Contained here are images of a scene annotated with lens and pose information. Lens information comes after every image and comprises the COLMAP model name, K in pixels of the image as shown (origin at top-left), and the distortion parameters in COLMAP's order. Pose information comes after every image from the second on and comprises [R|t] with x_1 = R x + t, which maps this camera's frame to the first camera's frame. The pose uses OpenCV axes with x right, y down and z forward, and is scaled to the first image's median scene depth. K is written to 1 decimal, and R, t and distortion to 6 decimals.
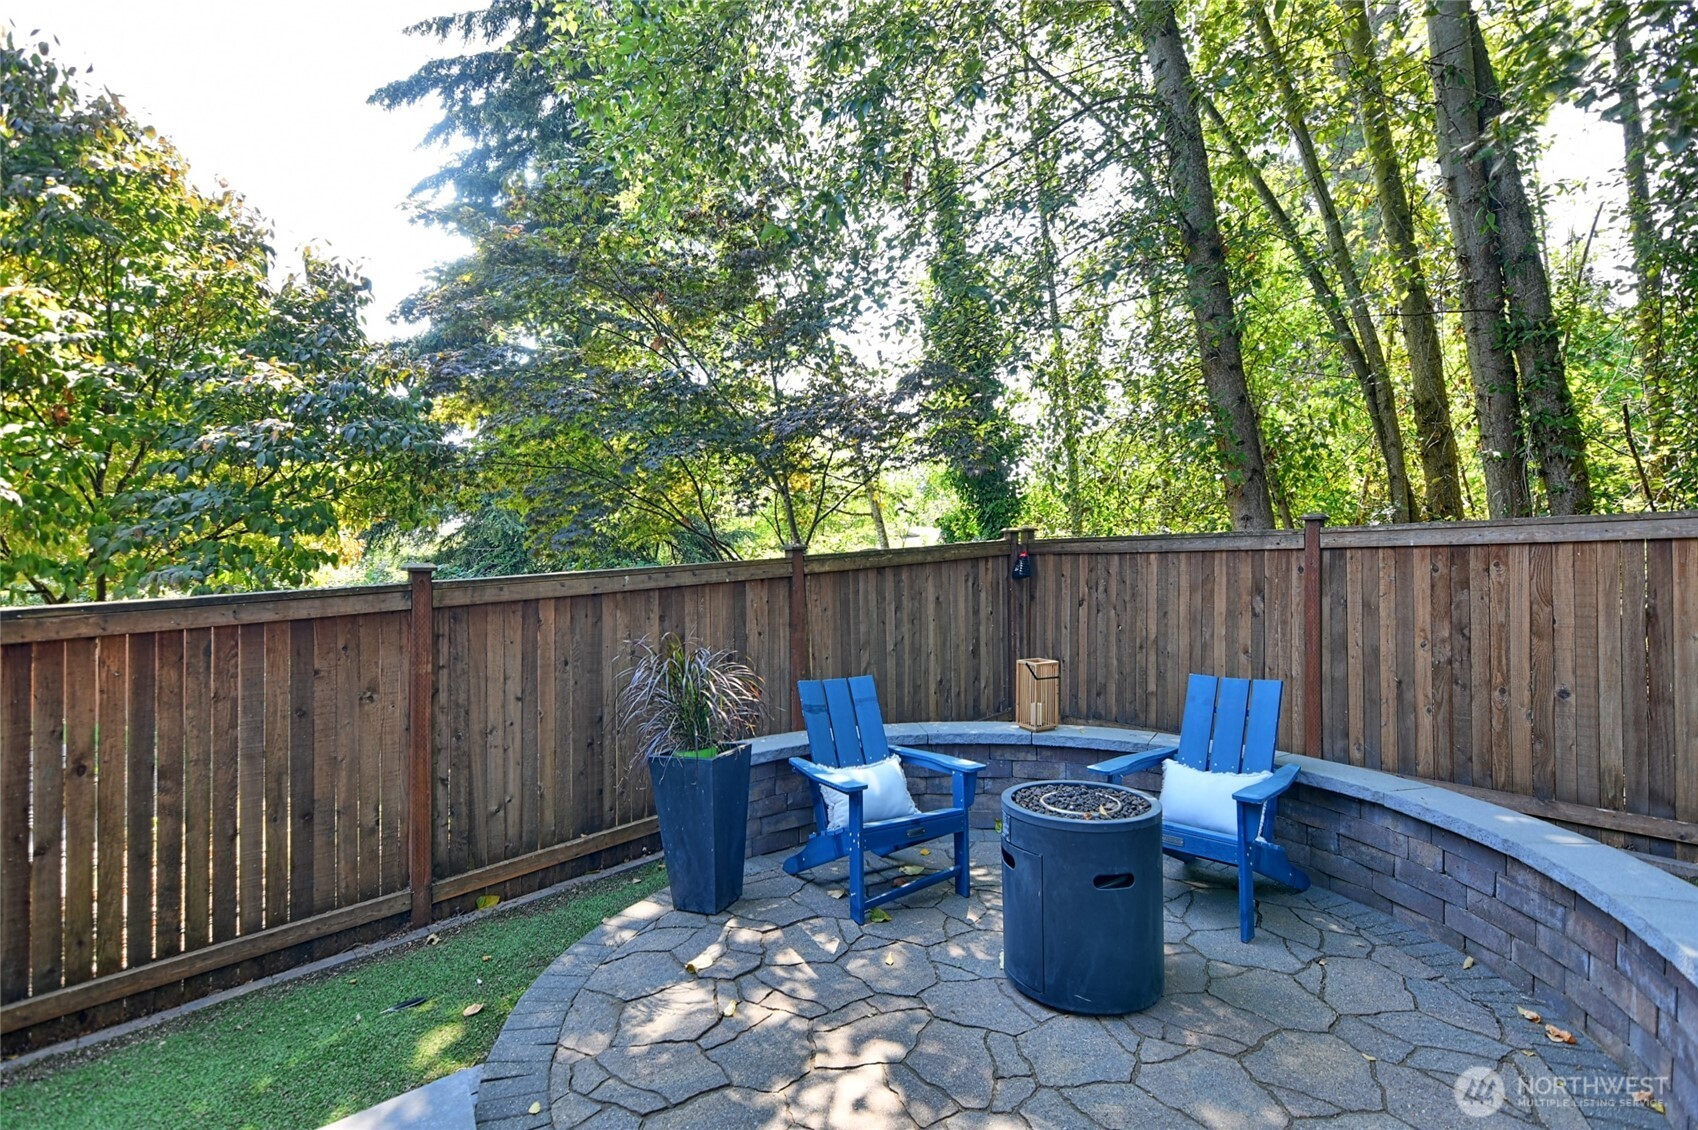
lens RADIAL K [[822.7, 0, 846.5], [0, 822.7, 564.7], [0, 0, 1]] dist [0.003178, 0.000773]
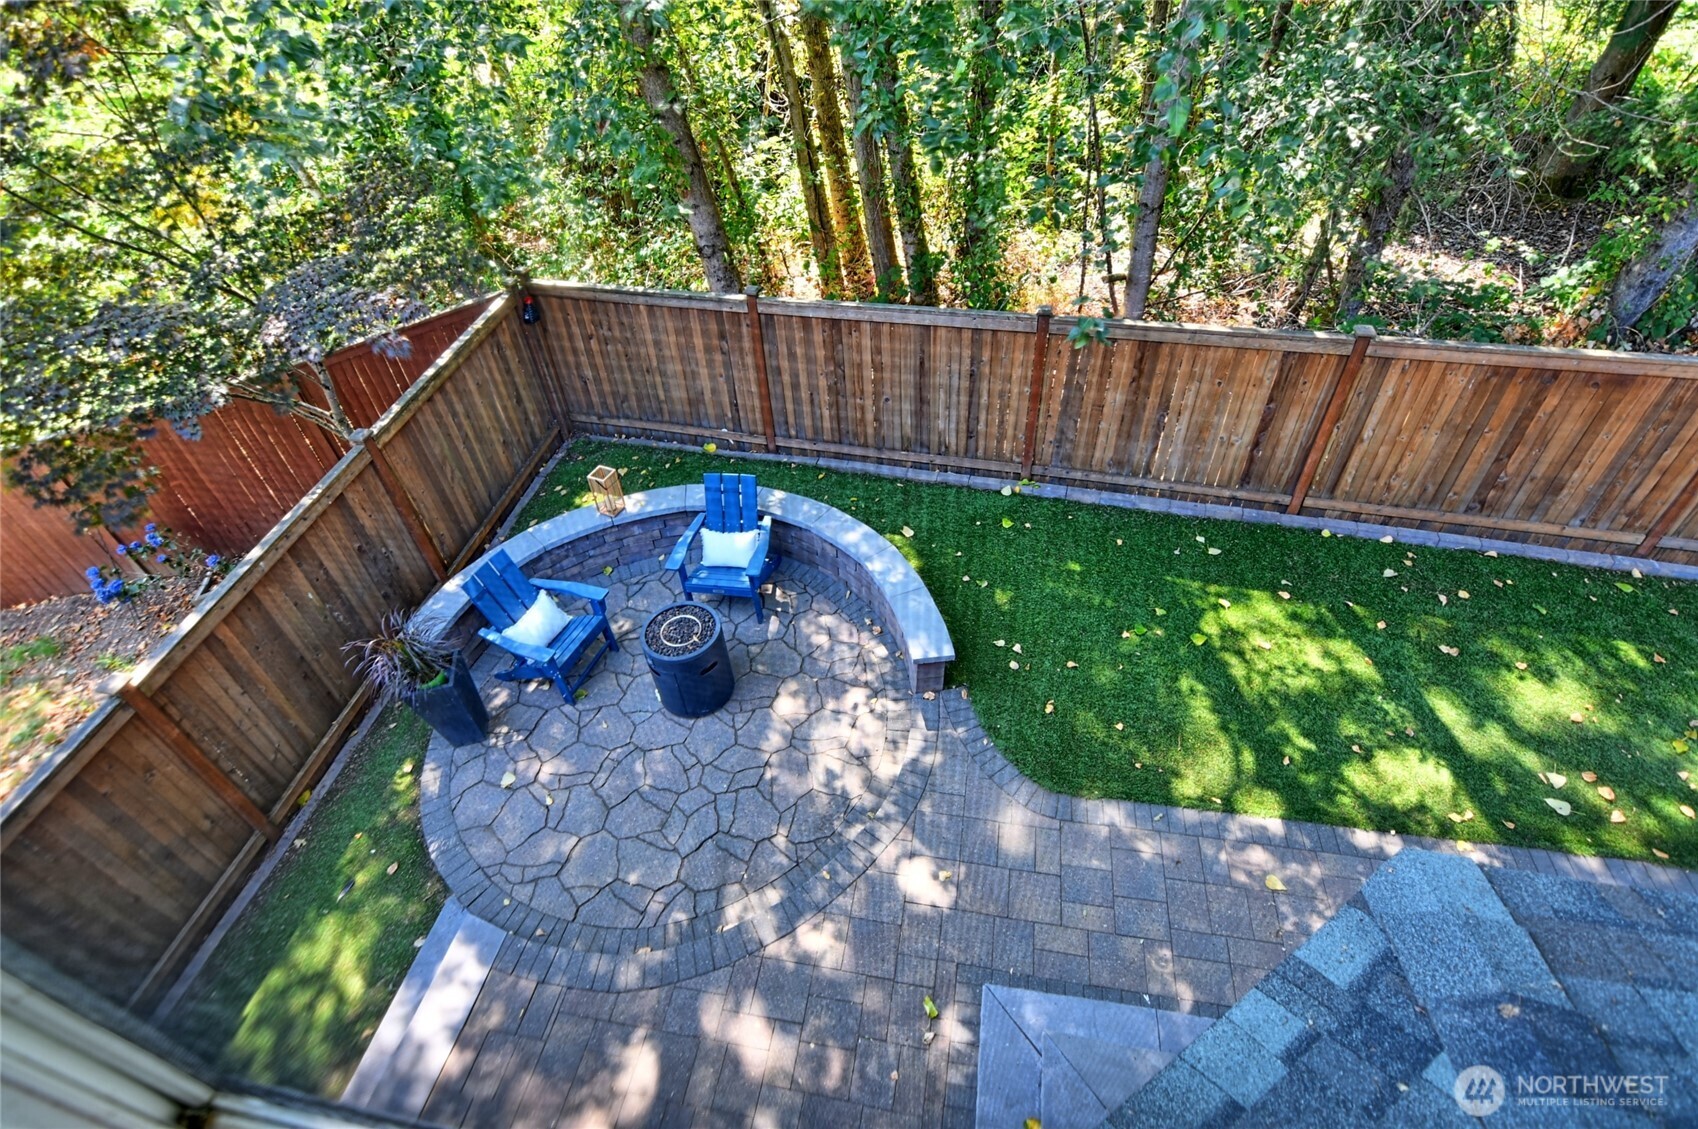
lens RADIAL K [[822.7, 0, 851.7], [0, 822.7, 564.6], [0, 0, 1]] dist [0.003178, 0.000773]
pose [[0.799140, -0.432434, 0.417584, -0.084839], [0.048015, 0.738343, 0.672714, -0.707837], [-0.599224, -0.517542, 0.610803, -0.208699]]
